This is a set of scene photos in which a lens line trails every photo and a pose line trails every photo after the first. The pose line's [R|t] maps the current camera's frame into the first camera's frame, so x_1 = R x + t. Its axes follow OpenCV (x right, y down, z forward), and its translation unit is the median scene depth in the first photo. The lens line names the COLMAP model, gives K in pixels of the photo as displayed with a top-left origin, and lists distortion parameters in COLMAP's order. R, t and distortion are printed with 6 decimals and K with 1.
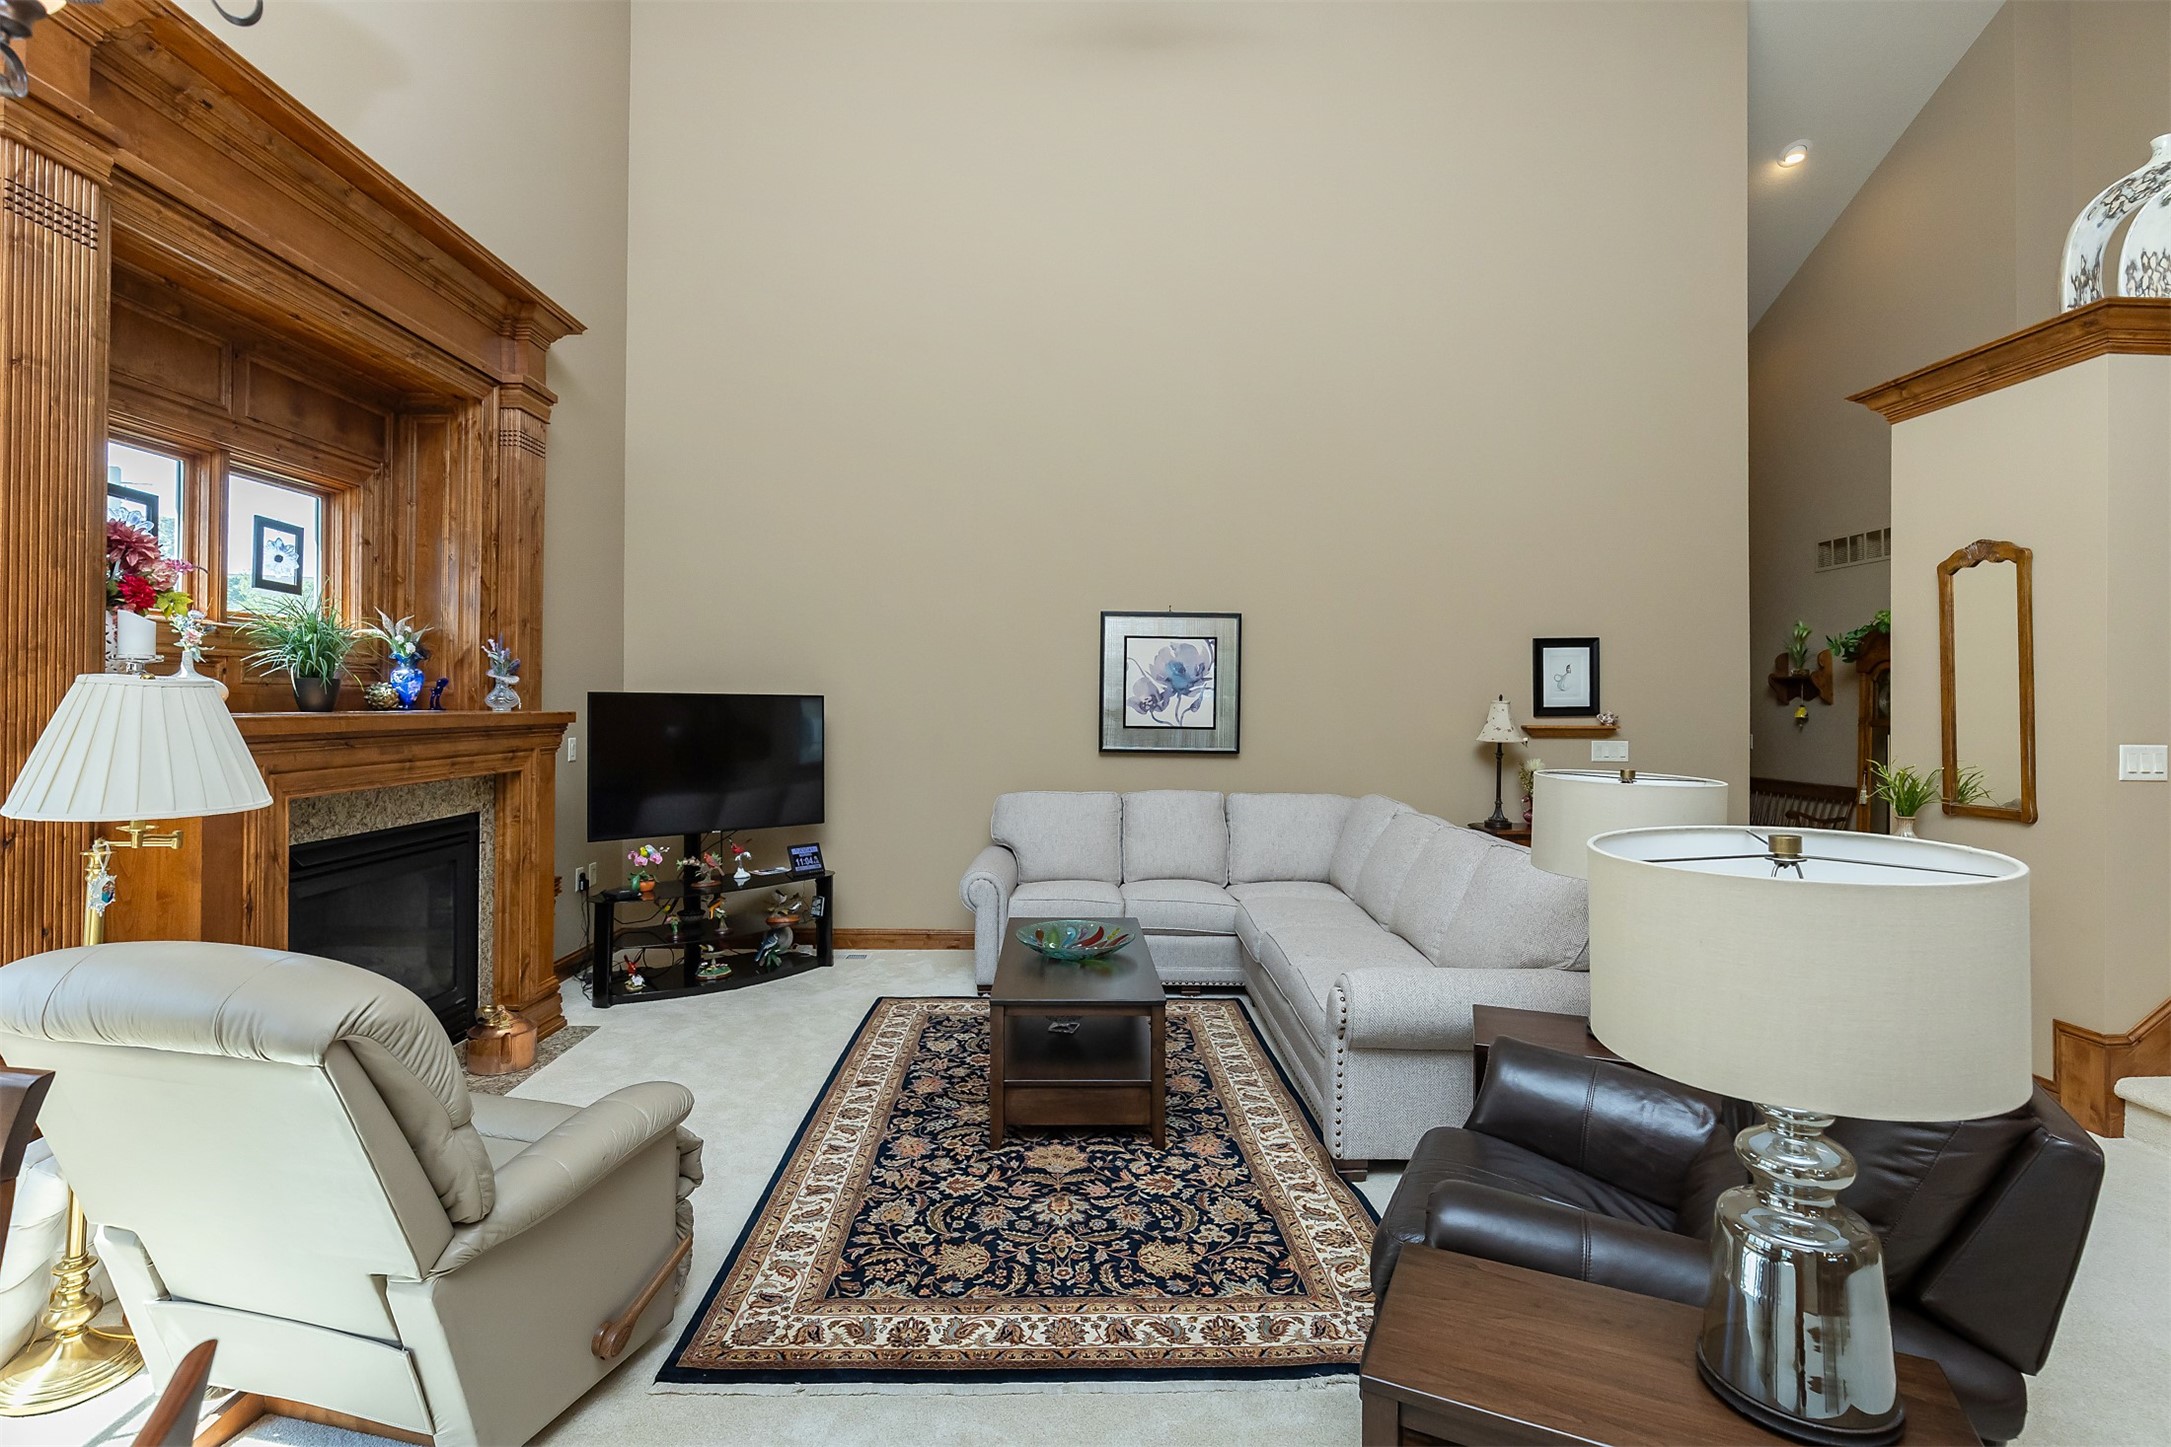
lens RADIAL K [[996.8, 0, 1082.1], [0, 996.8, 698.1], [0, 0, 1]] dist [-0.013043, 0.000081]
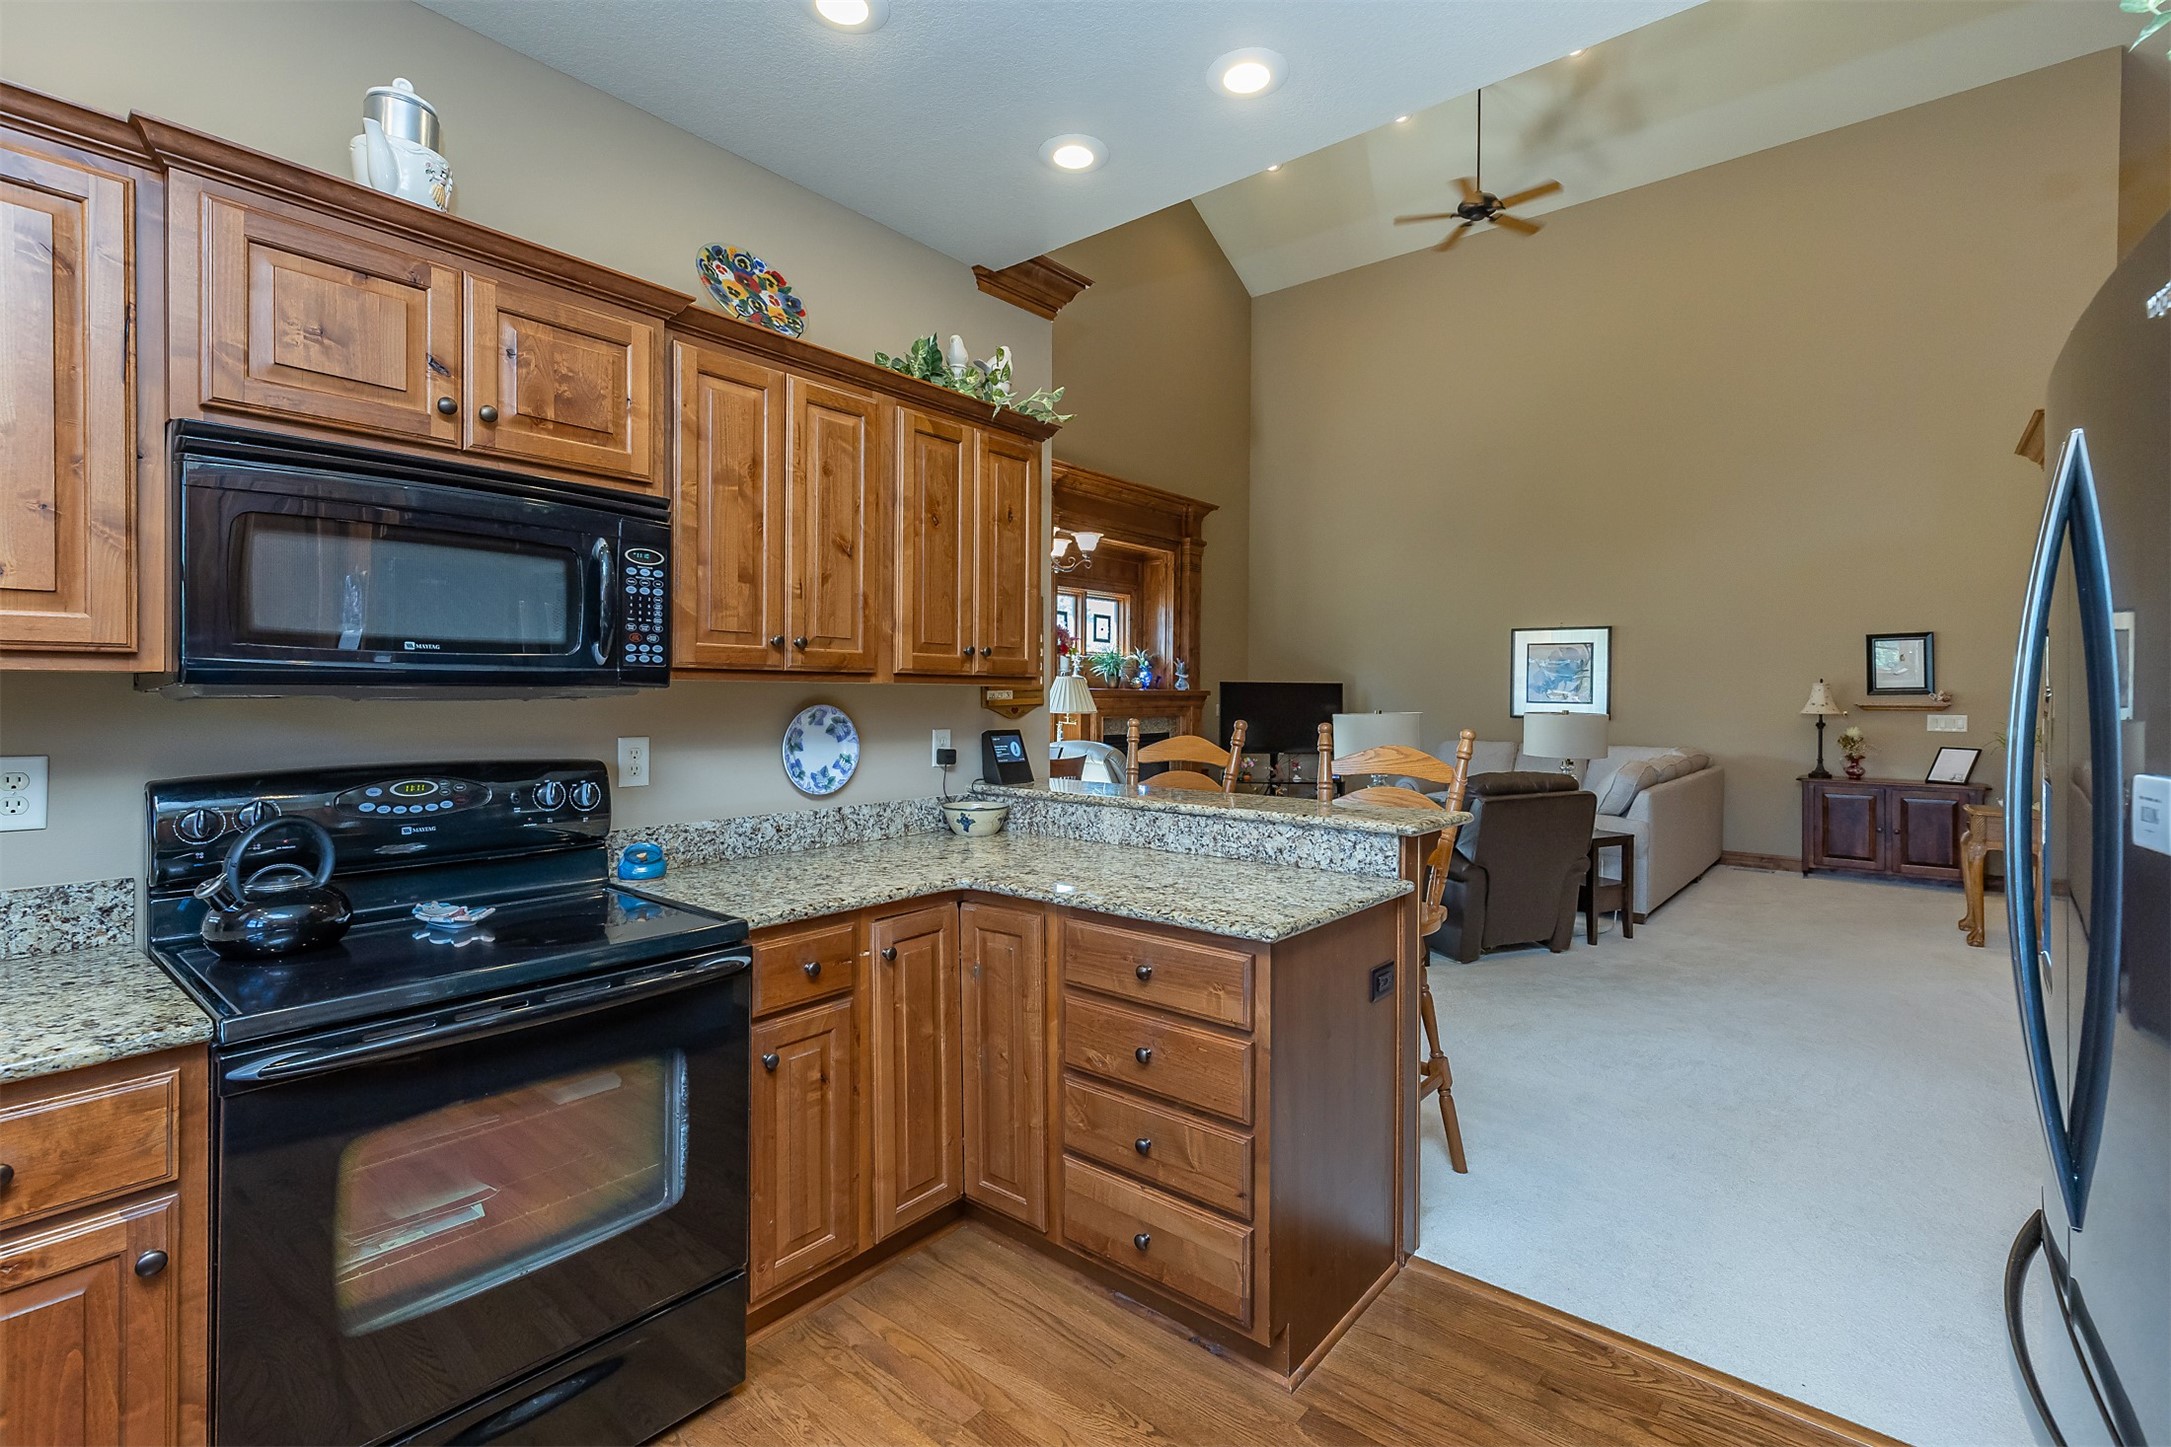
lens RADIAL K [[978.5, 0, 1079.6], [0, 978.5, 716.5], [0, 0, 1]] dist [0.003224, 0.000247]
pose [[0.750650, 0.013889, -0.660554, 0.886835], [-0.000206, 0.999784, 0.020788, 0.033126], [0.660700, -0.015468, 0.750491, -1.021545]]
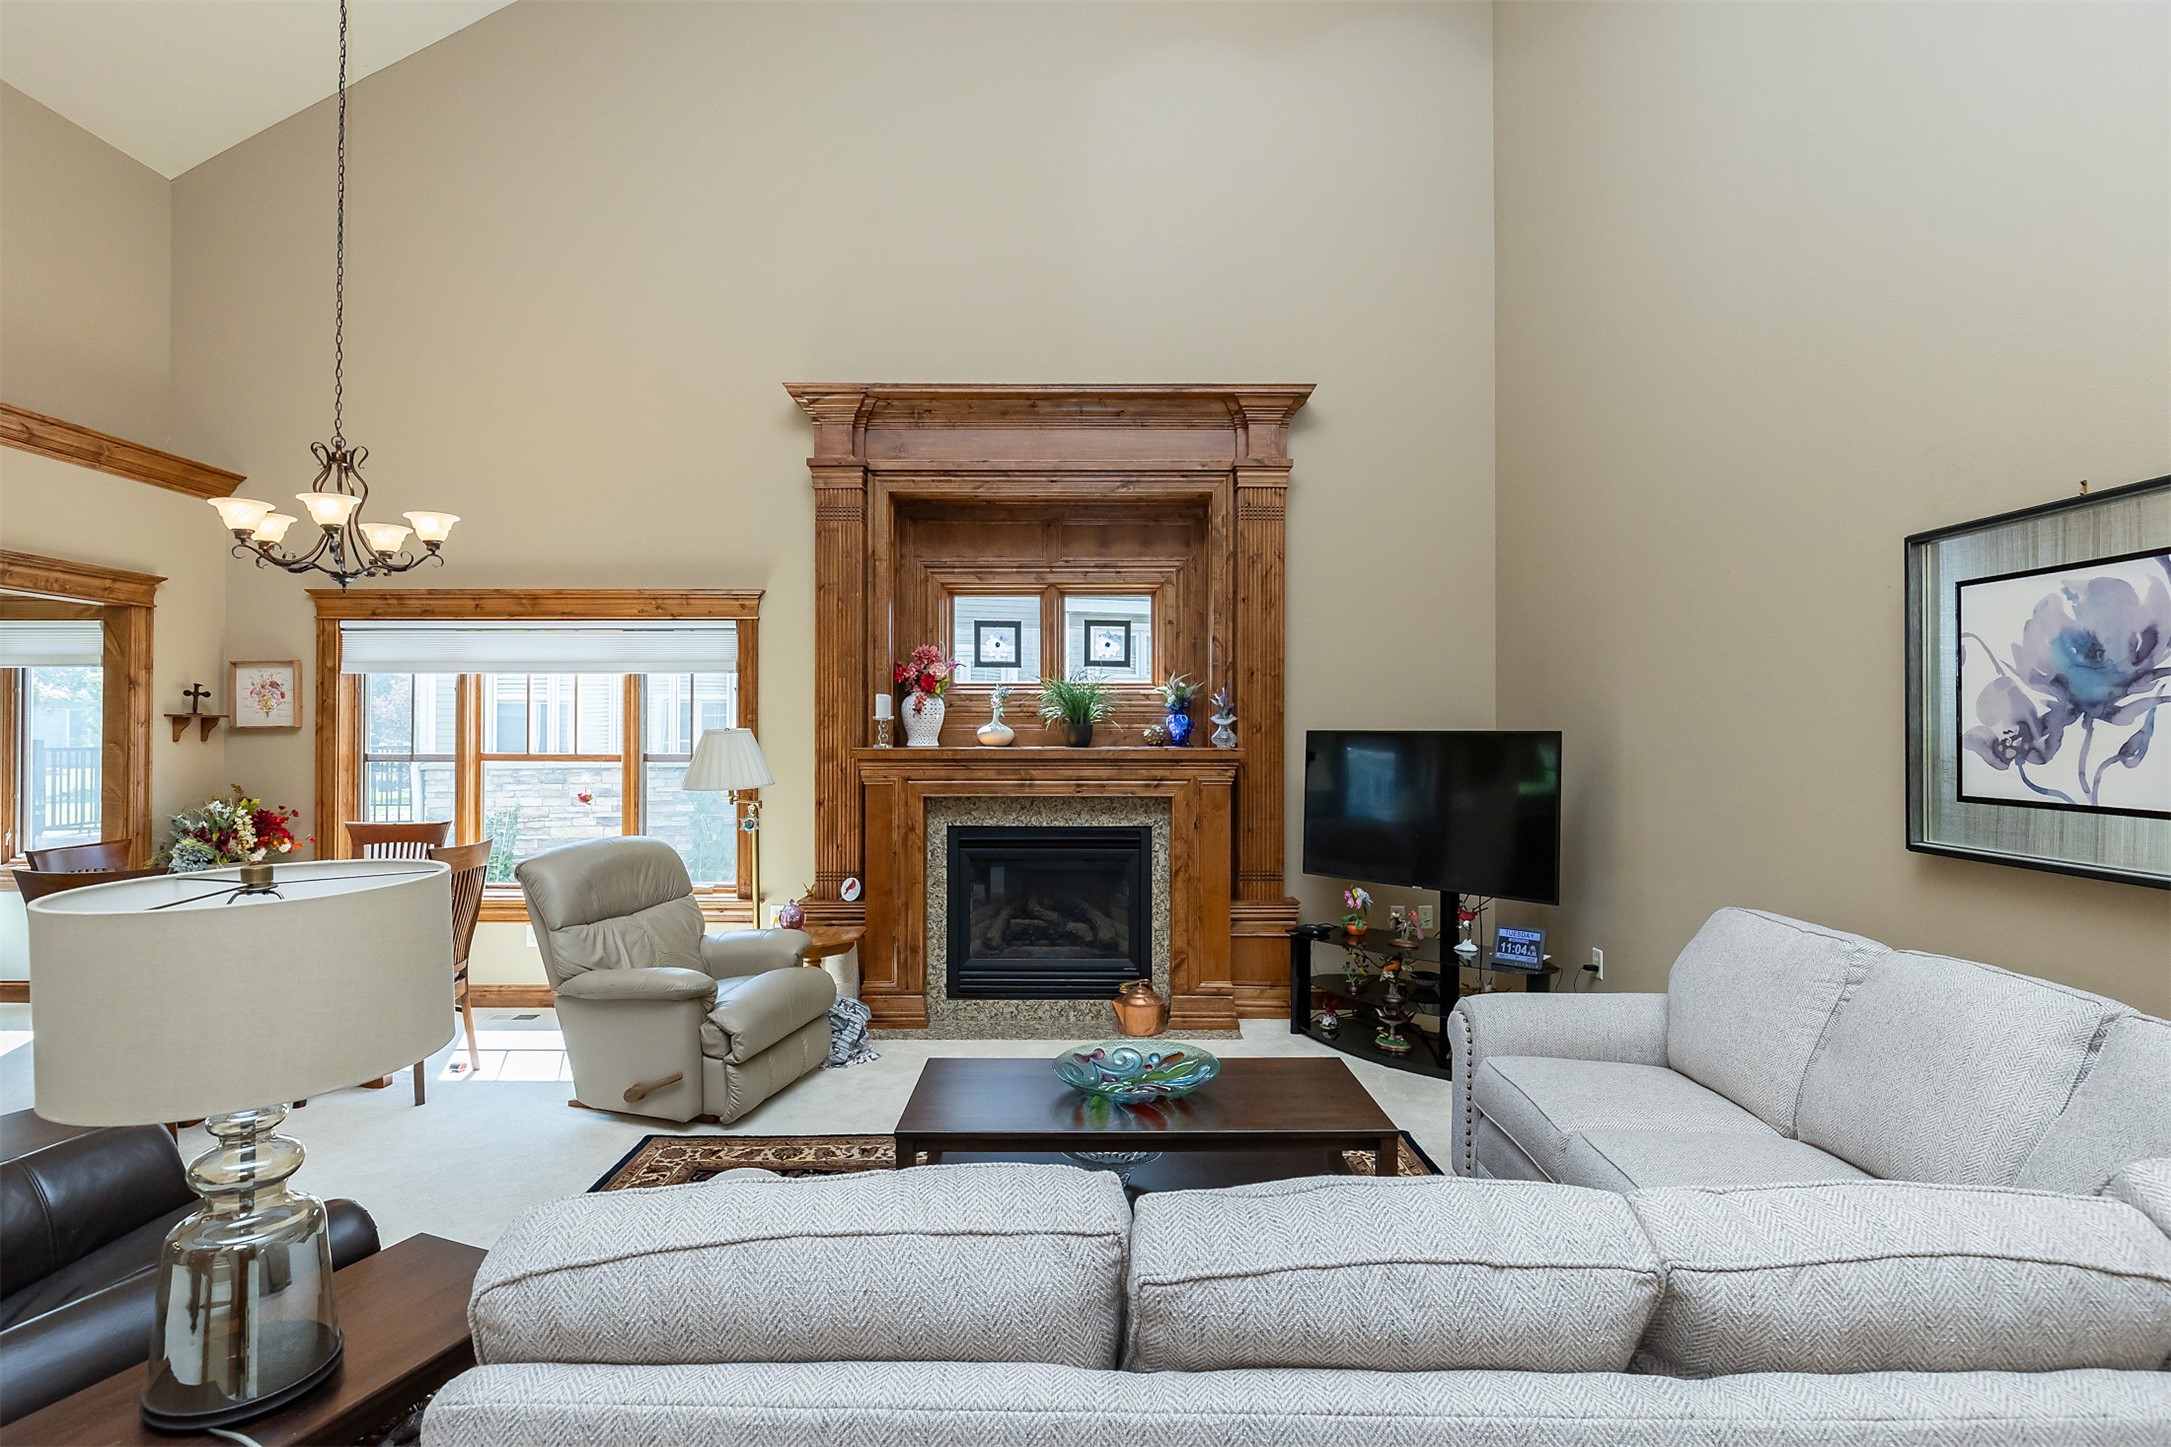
lens RADIAL K [[1005.9, 0, 1083.0], [0, 1005.9, 727.2], [0, 0, 1]] dist [-0.011921, -0.000242]
pose [[-0.016755, -0.013047, -0.999774, 0.783236], [0.003899, 0.999906, -0.013114, 0.004907], [0.999852, -0.004118, -0.016703, 1.072574]]
